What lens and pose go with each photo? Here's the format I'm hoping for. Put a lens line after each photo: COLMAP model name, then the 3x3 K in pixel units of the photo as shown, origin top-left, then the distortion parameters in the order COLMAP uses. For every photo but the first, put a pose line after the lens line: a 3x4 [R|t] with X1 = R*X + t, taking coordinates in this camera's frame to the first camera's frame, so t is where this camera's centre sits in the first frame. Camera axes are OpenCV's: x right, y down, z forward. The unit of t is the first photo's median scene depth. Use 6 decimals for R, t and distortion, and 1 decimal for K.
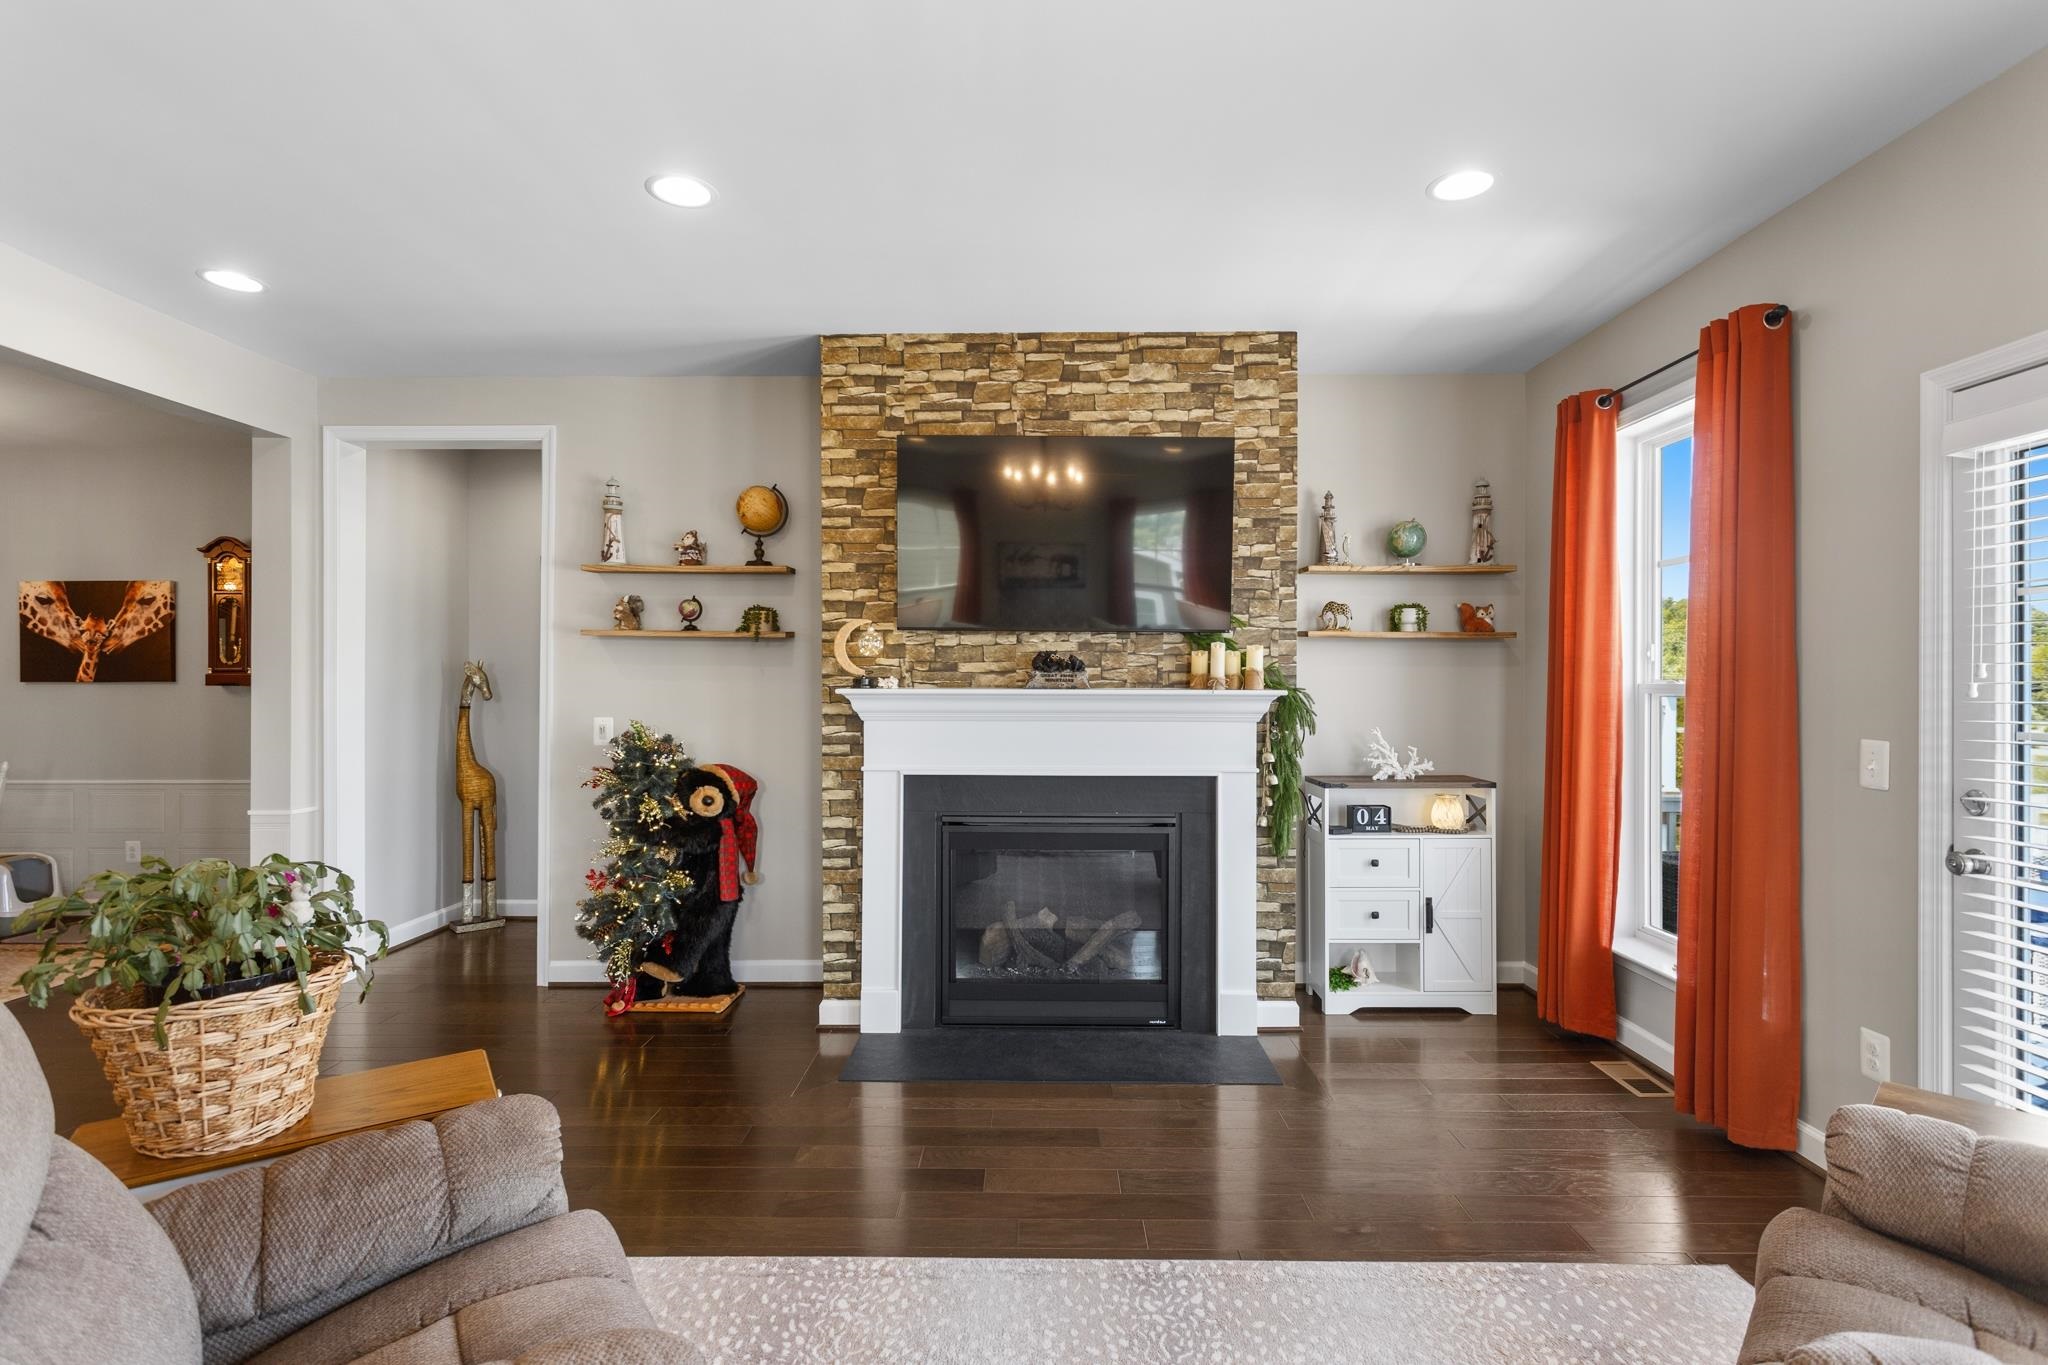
lens RADIAL K [[975.3, 0, 1009.7], [0, 975.3, 685.4], [0, 0, 1]] dist [-0.000149, 0.000940]
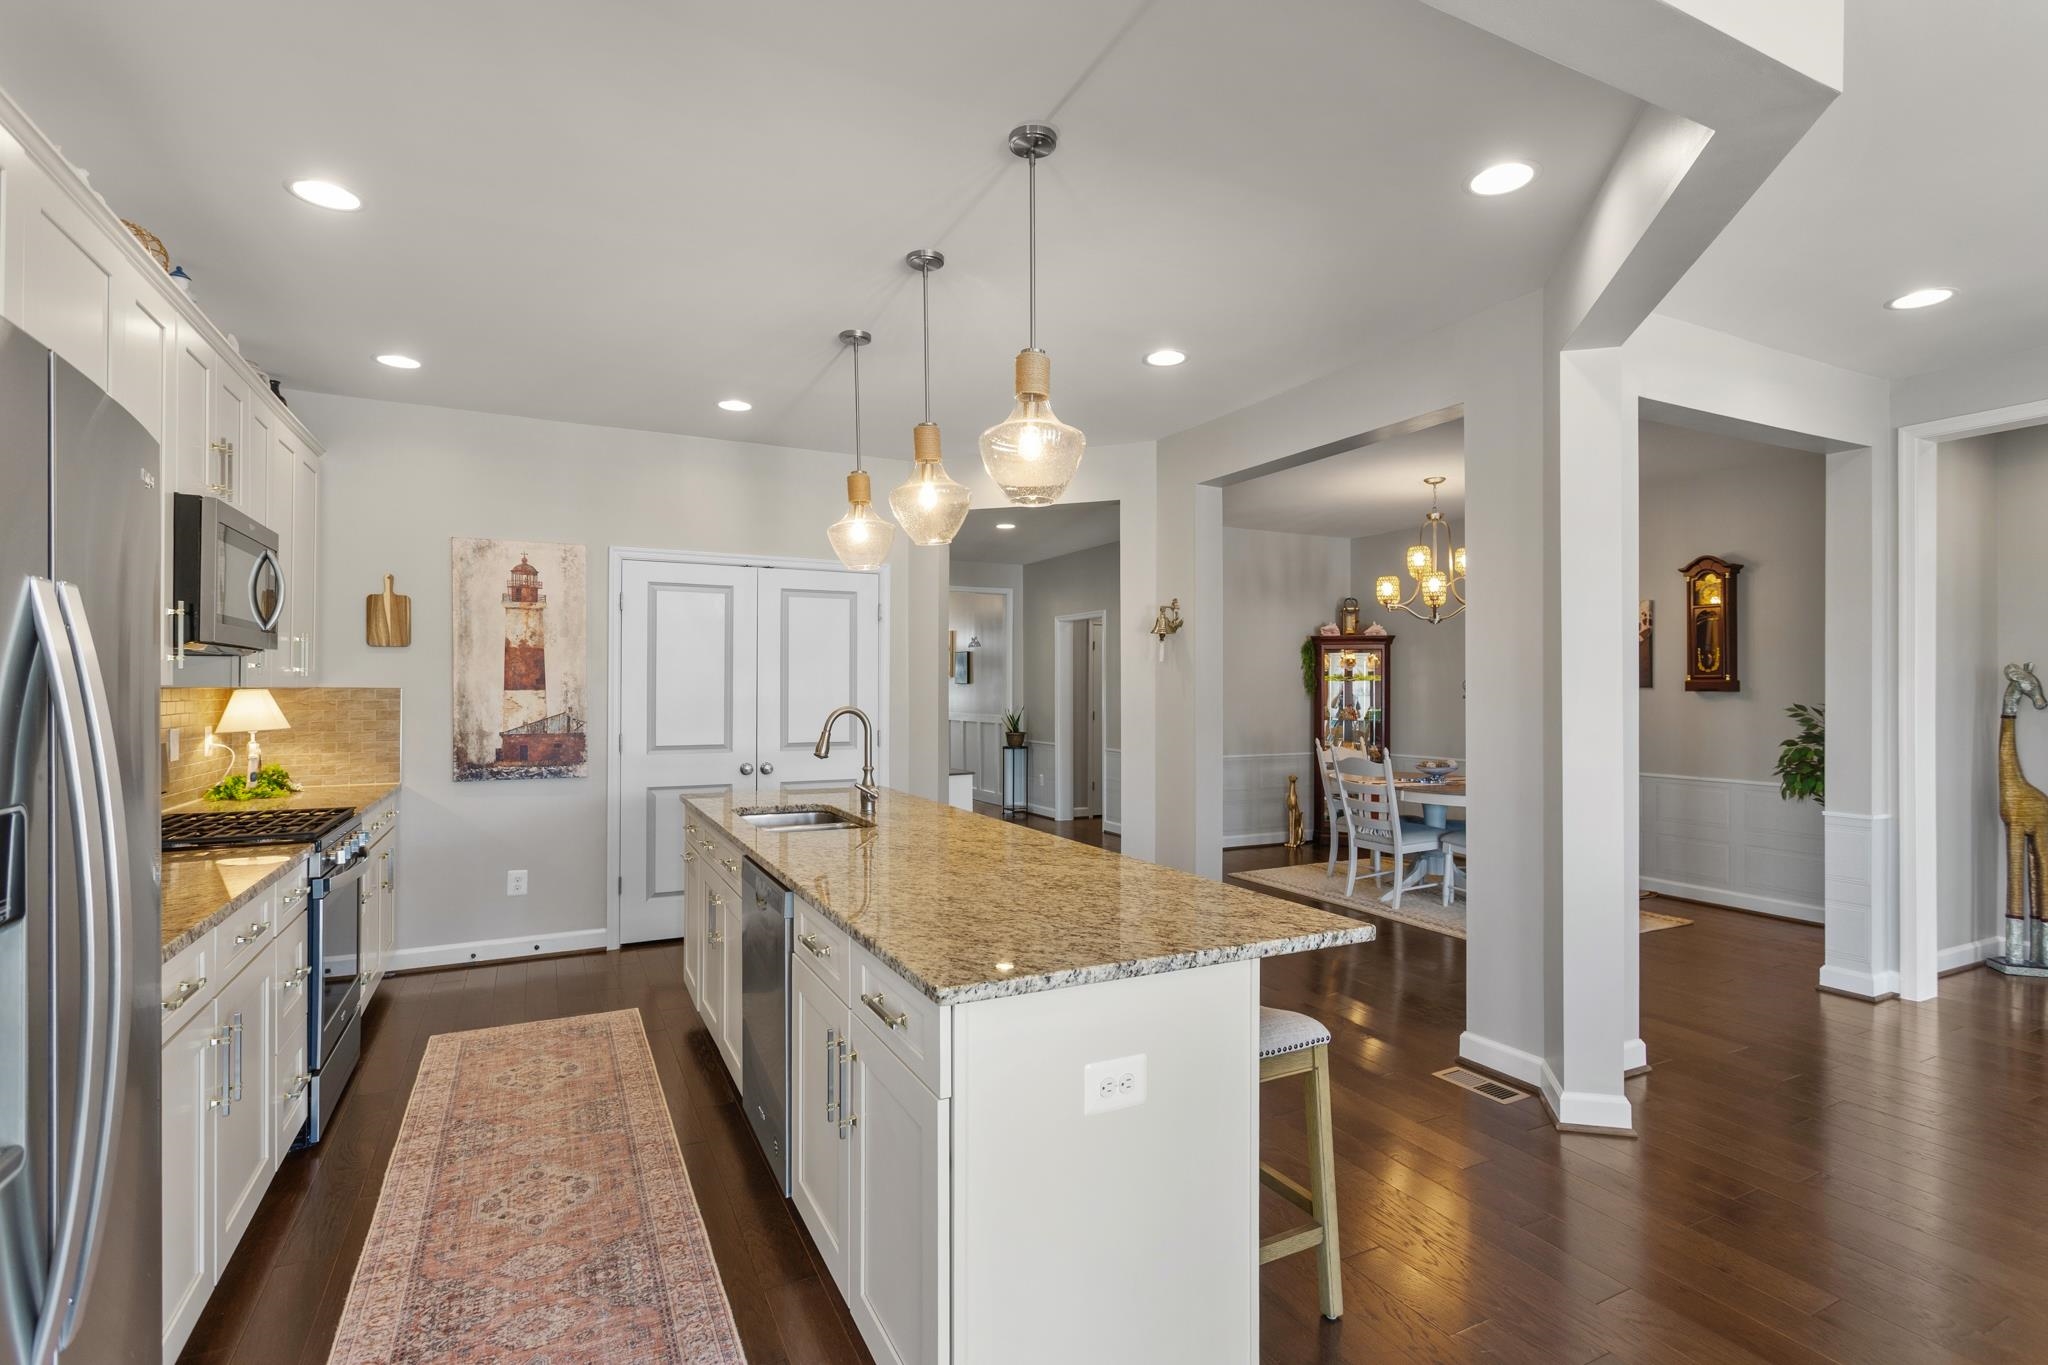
lens RADIAL K [[975.3, 0, 1028.7], [0, 975.3, 684.5], [0, 0, 1]] dist [-0.000149, 0.000940]
pose [[0.456330, -0.003842, -0.889803, -0.248675], [-0.001312, 0.999987, -0.004991, -0.001533], [0.889810, 0.003445, 0.456318, -0.250952]]
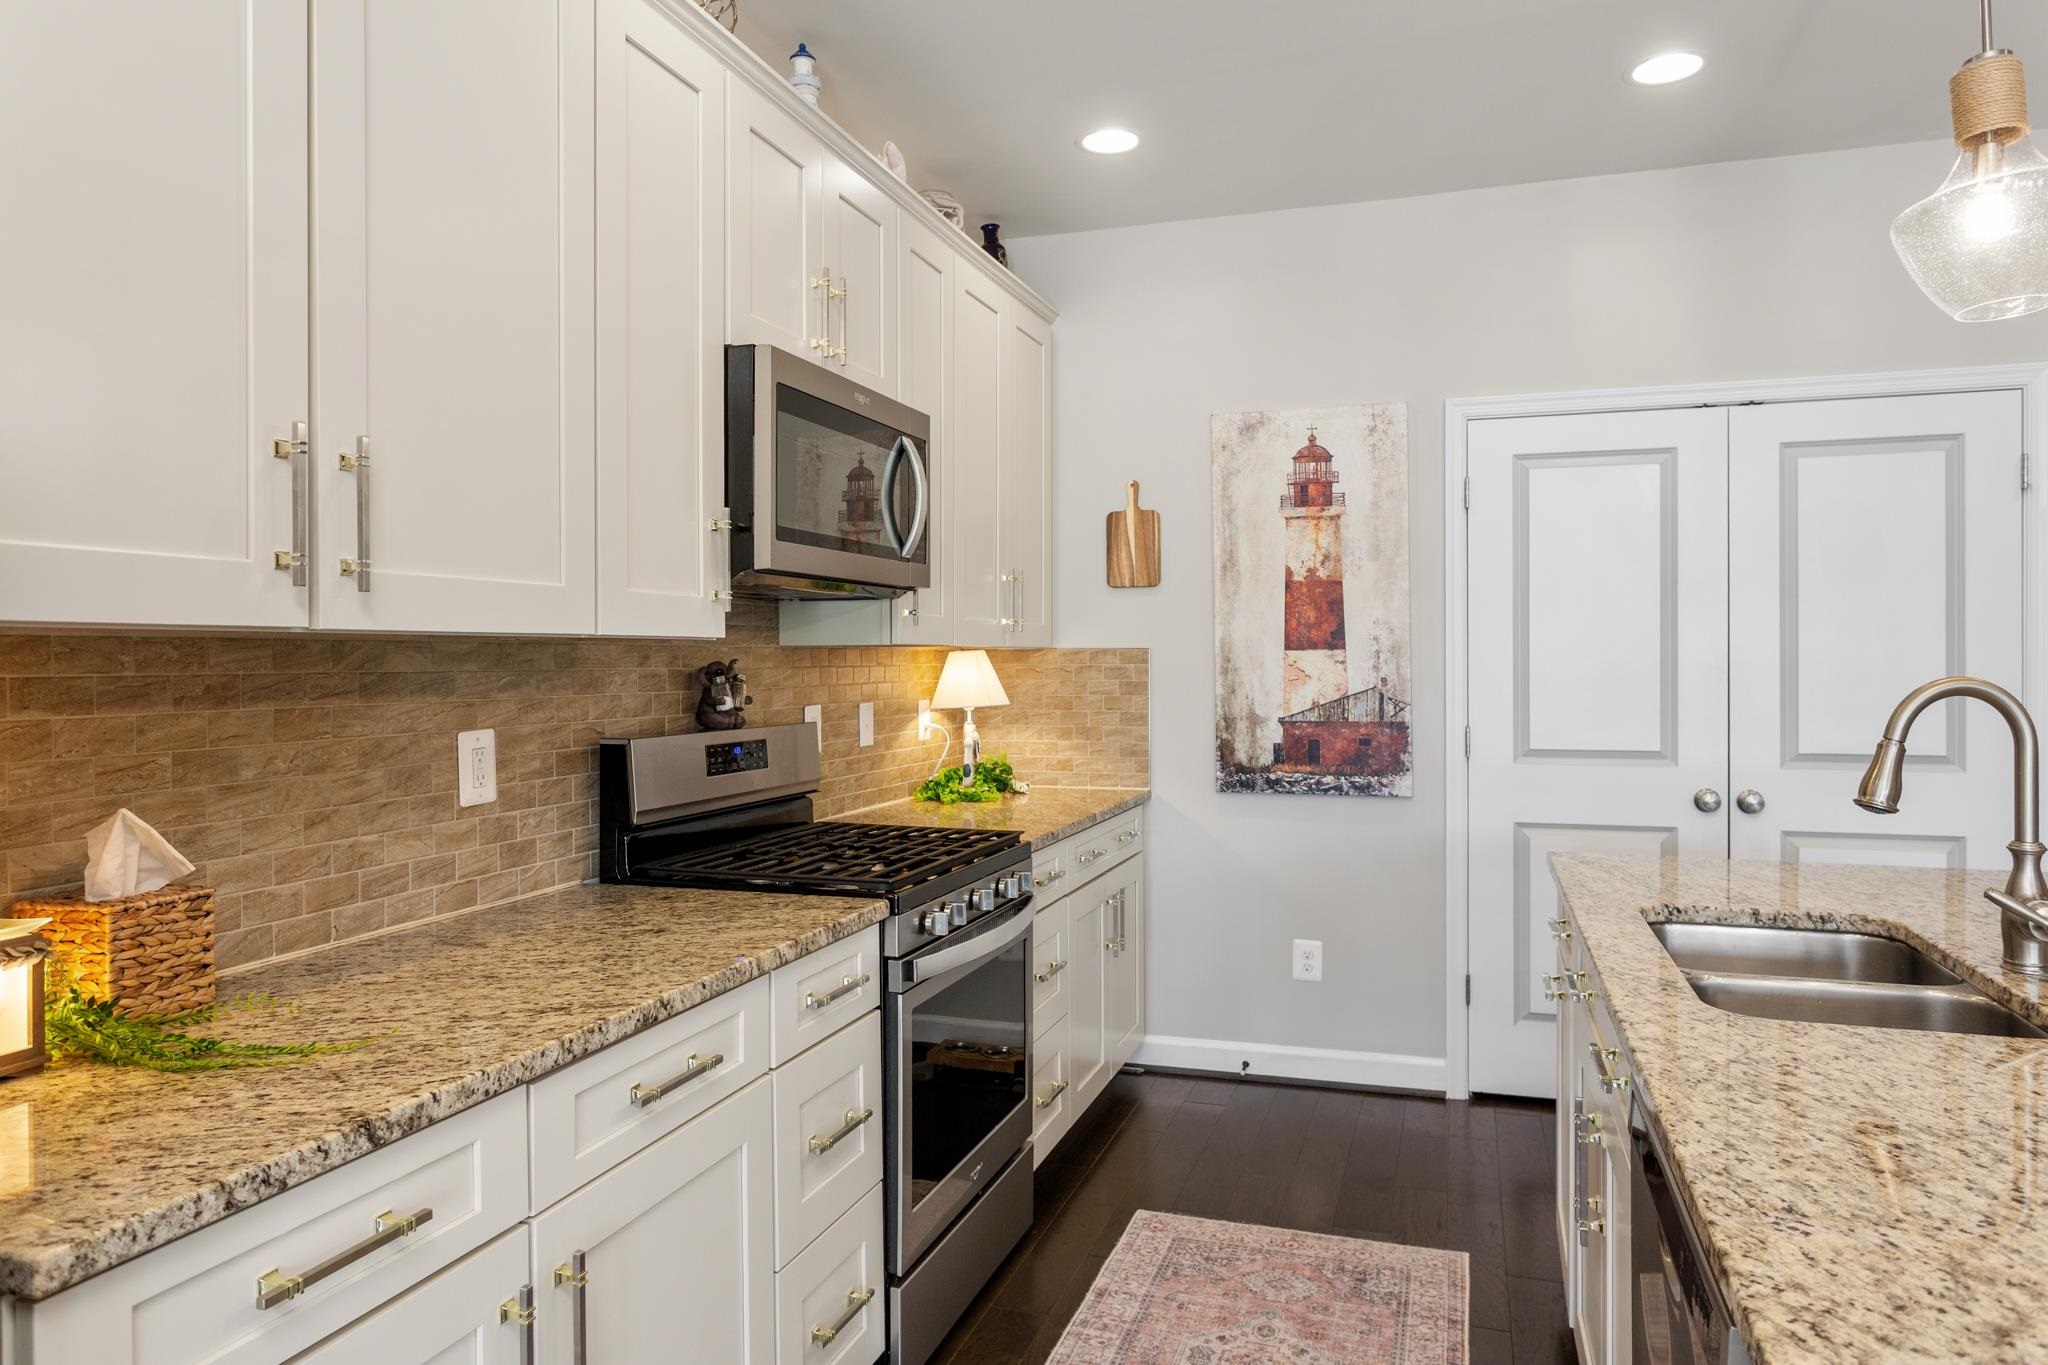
lens RADIAL K [[1297.3, 0, 1030.8], [0, 1297.3, 664.7], [0, 0, 1]] dist [-0.004586, -0.003067]
pose [[-0.308360, 0.004351, -0.951260, -0.614064], [0.004487, 0.999985, 0.003120, 0.007731], [0.951259, -0.003306, -0.308375, -0.152303]]
